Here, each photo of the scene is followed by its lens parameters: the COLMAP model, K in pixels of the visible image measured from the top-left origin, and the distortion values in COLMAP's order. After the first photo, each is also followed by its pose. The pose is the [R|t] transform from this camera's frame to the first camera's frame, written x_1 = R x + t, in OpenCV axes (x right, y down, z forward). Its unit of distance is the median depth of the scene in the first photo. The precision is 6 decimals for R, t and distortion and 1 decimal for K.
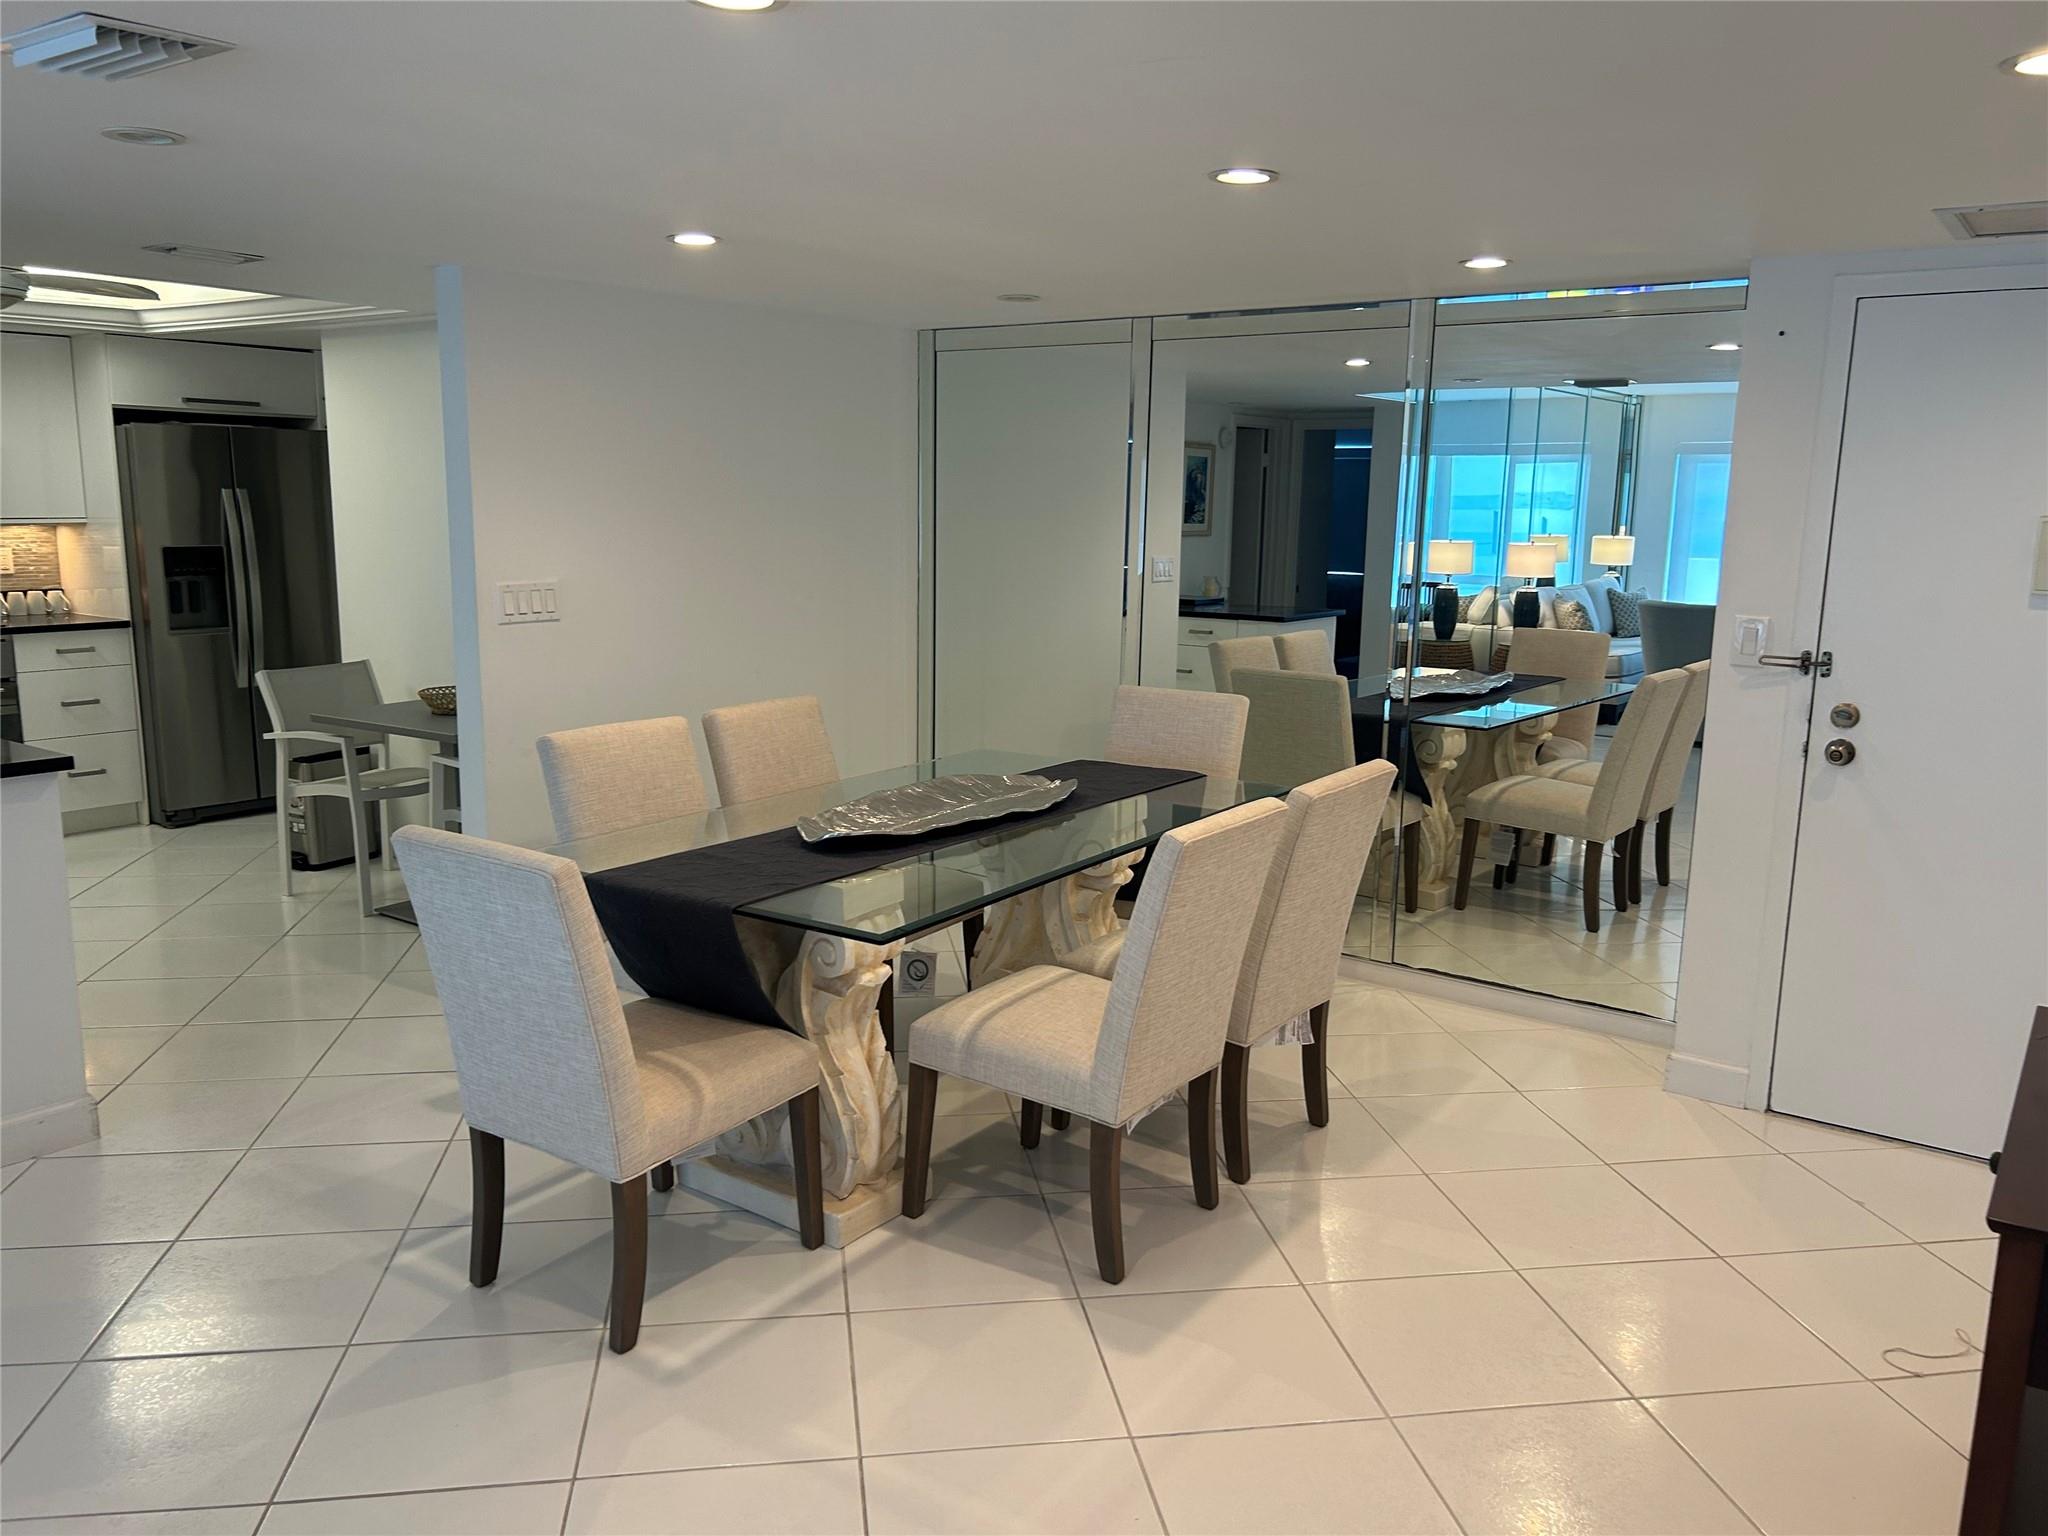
lens RADIAL K [[1542.0, 0, 1024.0], [0, 1542.0, 768.0], [0, 0, 1]] dist [0.047274, -0.006050]
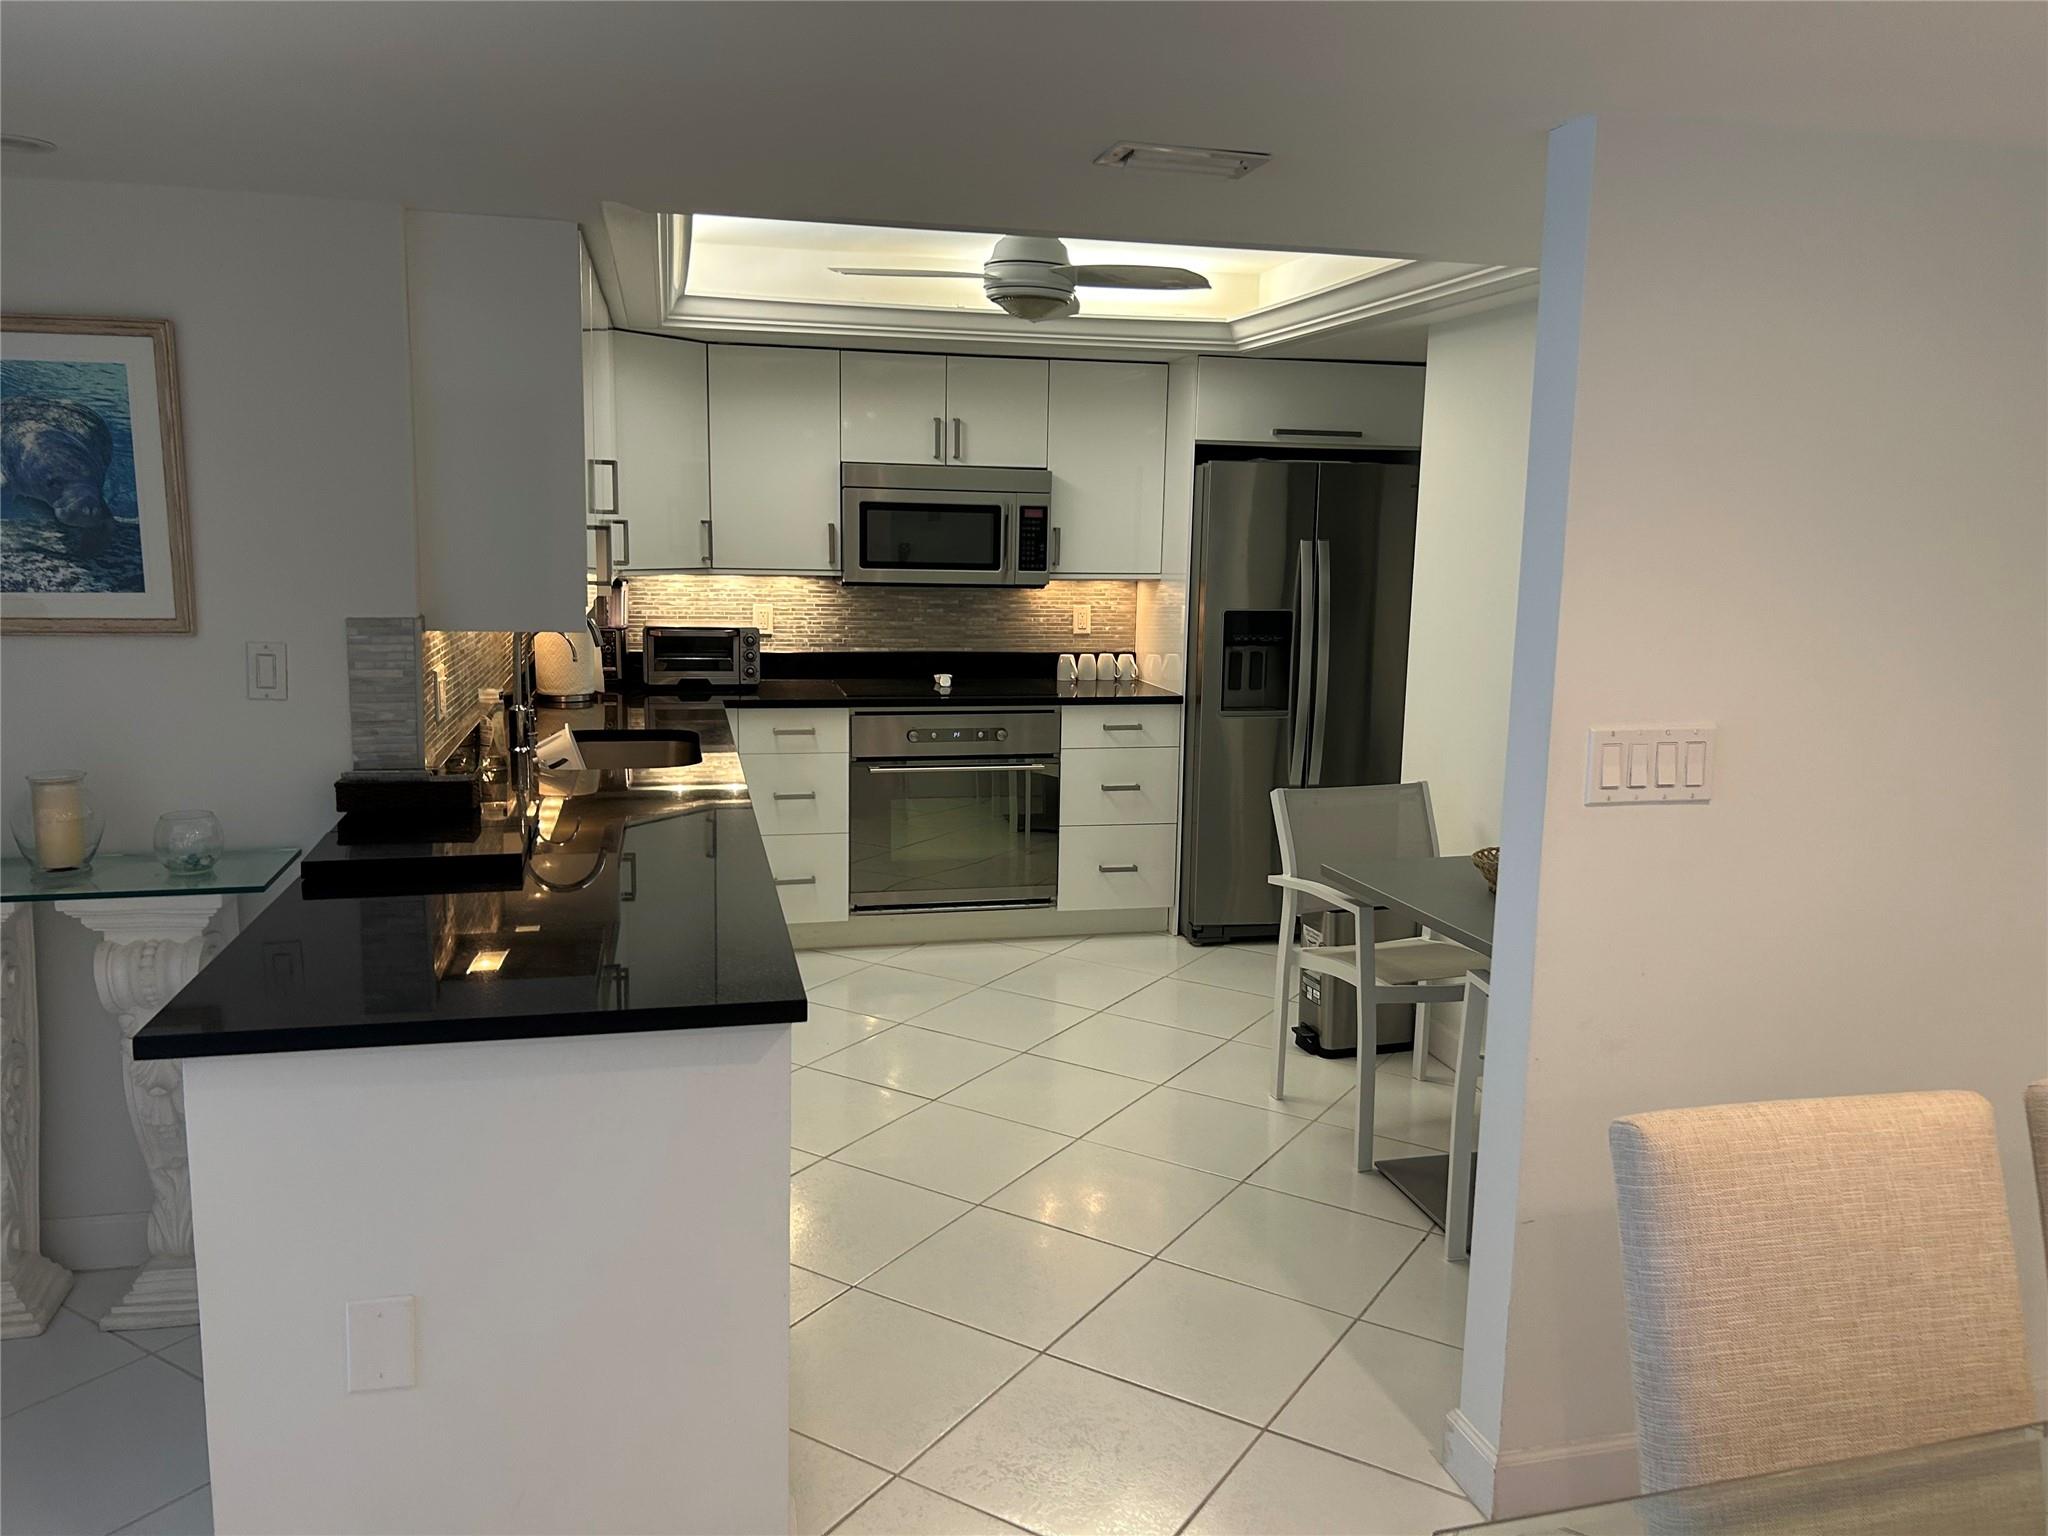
lens RADIAL K [[1542.0, 0, 1024.0], [0, 1542.0, 768.0], [0, 0, 1]] dist [0.047274, -0.006050]
pose [[0.754281, 0.108815, -0.647472, -0.094841], [-0.125471, 0.991885, 0.020529, -0.062003], [0.644452, 0.065754, 0.761813, 0.315618]]
